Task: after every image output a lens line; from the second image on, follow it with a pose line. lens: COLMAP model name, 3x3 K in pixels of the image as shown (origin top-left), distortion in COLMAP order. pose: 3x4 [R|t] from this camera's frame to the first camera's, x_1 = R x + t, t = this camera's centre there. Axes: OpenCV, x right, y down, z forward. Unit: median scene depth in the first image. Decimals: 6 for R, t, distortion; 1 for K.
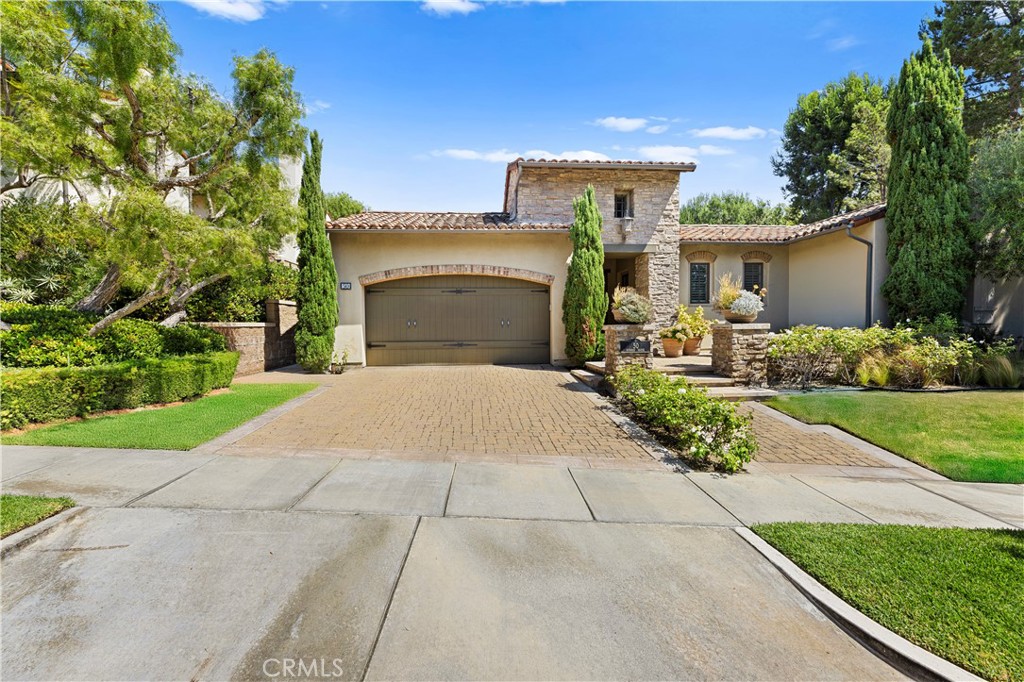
lens RADIAL K [[417.0, 0, 512.0], [0, 417.0, 341.0], [0, 0, 1]] dist [-0.000852, 0.000154]
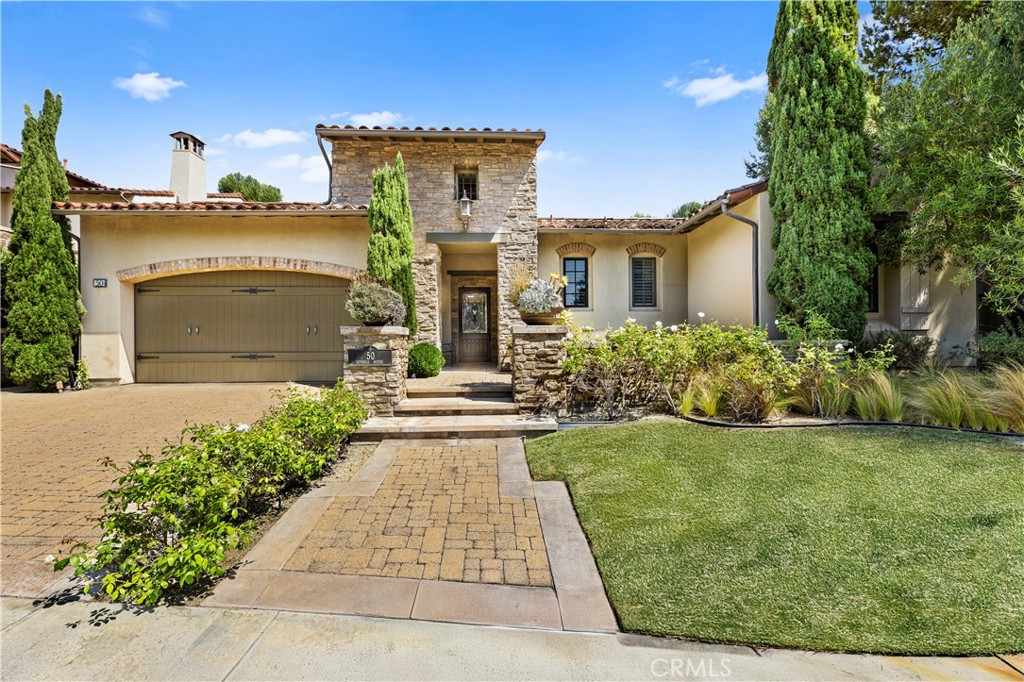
lens RADIAL K [[416.6, 0, 515.4], [0, 416.6, 342.8], [0, 0, 1]] dist [0.000902, 0.000206]
pose [[0.999489, 0.002026, -0.031914, 0.454947], [-0.003248, 0.999262, -0.038280, 0.012227], [0.031813, 0.038364, 0.998757, 0.242049]]
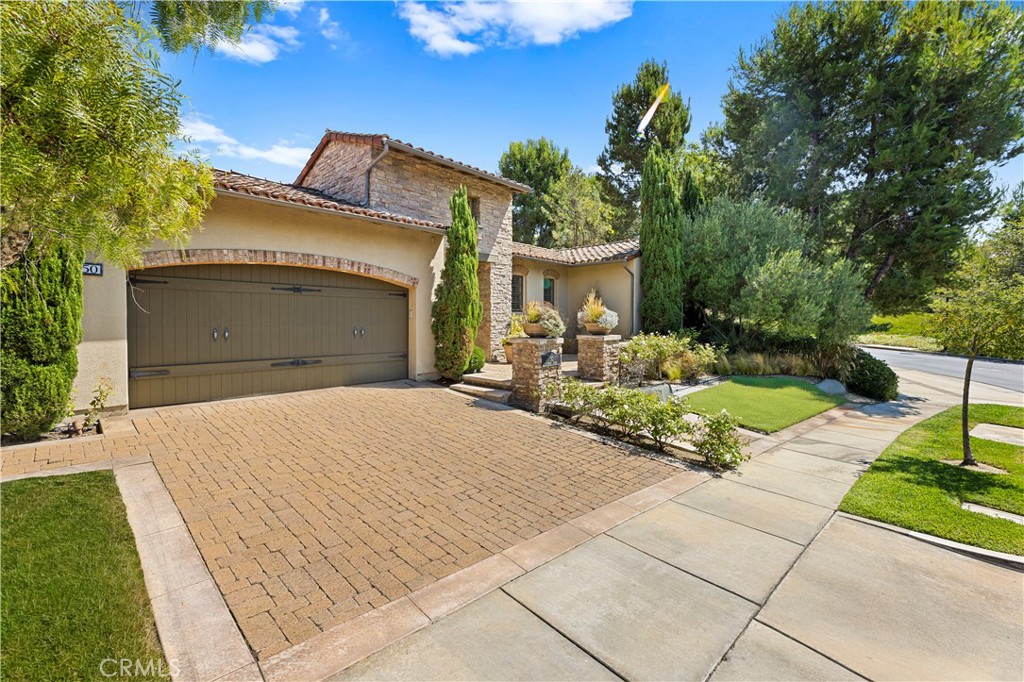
lens RADIAL K [[415.4, 0, 511.0], [0, 415.4, 325.8], [0, 0, 1]] dist [0.000043, 0.000129]
pose [[0.746308, 0.002321, 0.665597, -0.371455], [0.012764, 0.999760, -0.017798, -0.042860], [-0.665479, 0.021778, 0.746099, 0.241645]]
